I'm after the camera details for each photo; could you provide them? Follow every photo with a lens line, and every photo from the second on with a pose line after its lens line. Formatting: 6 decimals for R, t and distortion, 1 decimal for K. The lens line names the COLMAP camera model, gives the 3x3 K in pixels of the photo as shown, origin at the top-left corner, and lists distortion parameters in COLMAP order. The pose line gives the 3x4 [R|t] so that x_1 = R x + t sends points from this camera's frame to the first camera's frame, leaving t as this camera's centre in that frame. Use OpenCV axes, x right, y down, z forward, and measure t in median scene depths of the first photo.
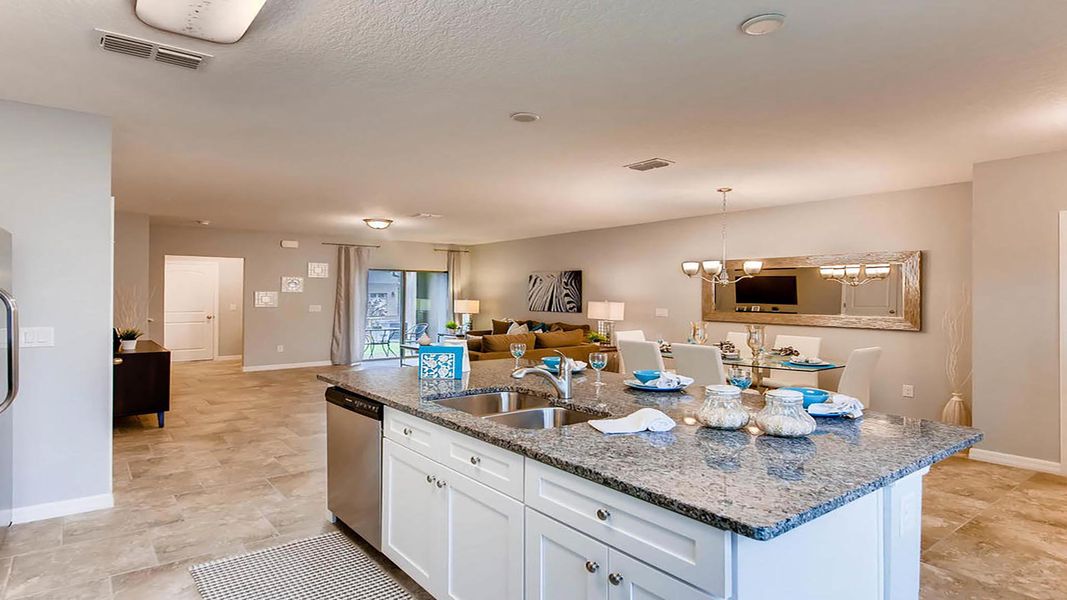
lens RADIAL K [[582.6, 0, 536.4], [0, 582.6, 288.9], [0, 0, 1]] dist [-0.001291, -0.001236]
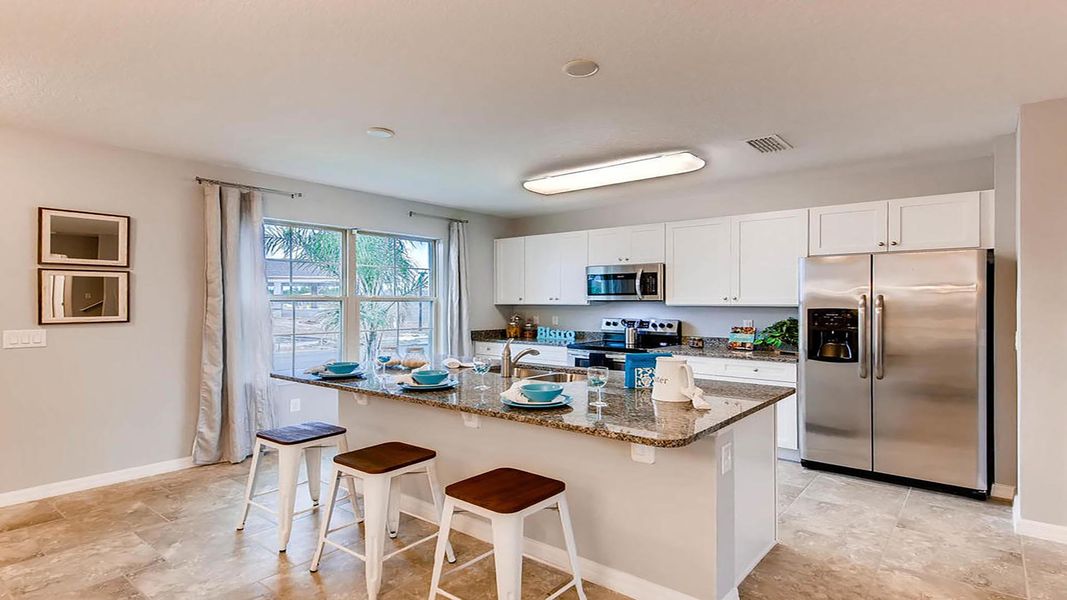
lens RADIAL K [[530.3, 0, 534.4], [0, 530.3, 304.1], [0, 0, 1]] dist [-0.000670, -0.007197]
pose [[-0.974535, -0.001936, -0.224225, 0.191728], [-0.001421, 0.999996, -0.002458, 0.018954], [0.224229, -0.002077, -0.974534, 1.632521]]
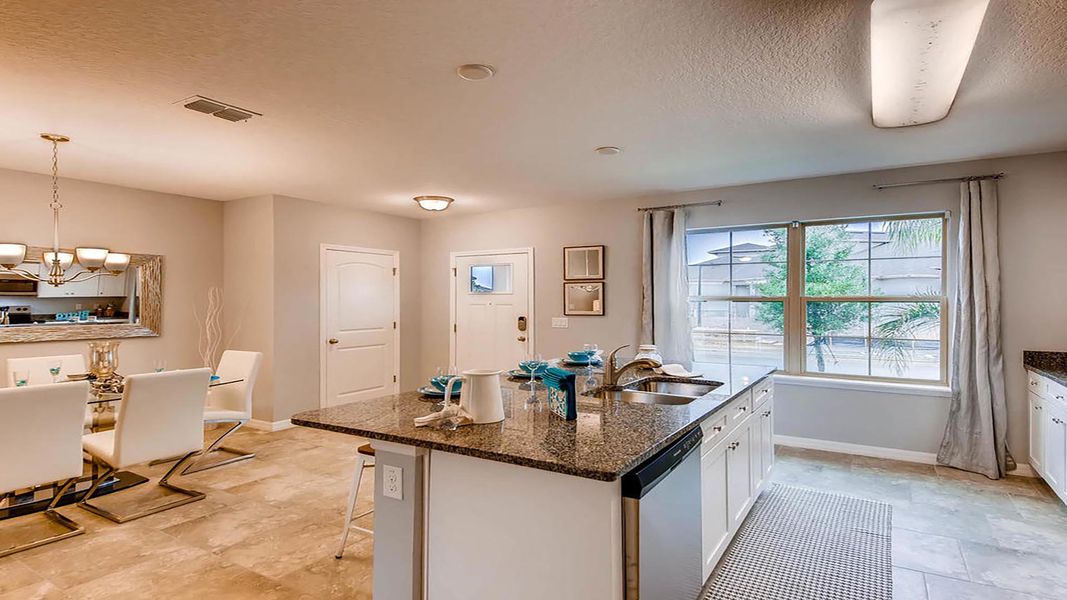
lens RADIAL K [[530.3, 0, 536.0], [0, 530.3, 298.7], [0, 0, 1]] dist [-0.000670, -0.007197]
pose [[-0.353476, 0.002493, 0.935440, -0.695228], [-0.007911, 0.999953, -0.005654, 0.012755], [-0.935410, -0.009399, -0.353440, 1.155626]]
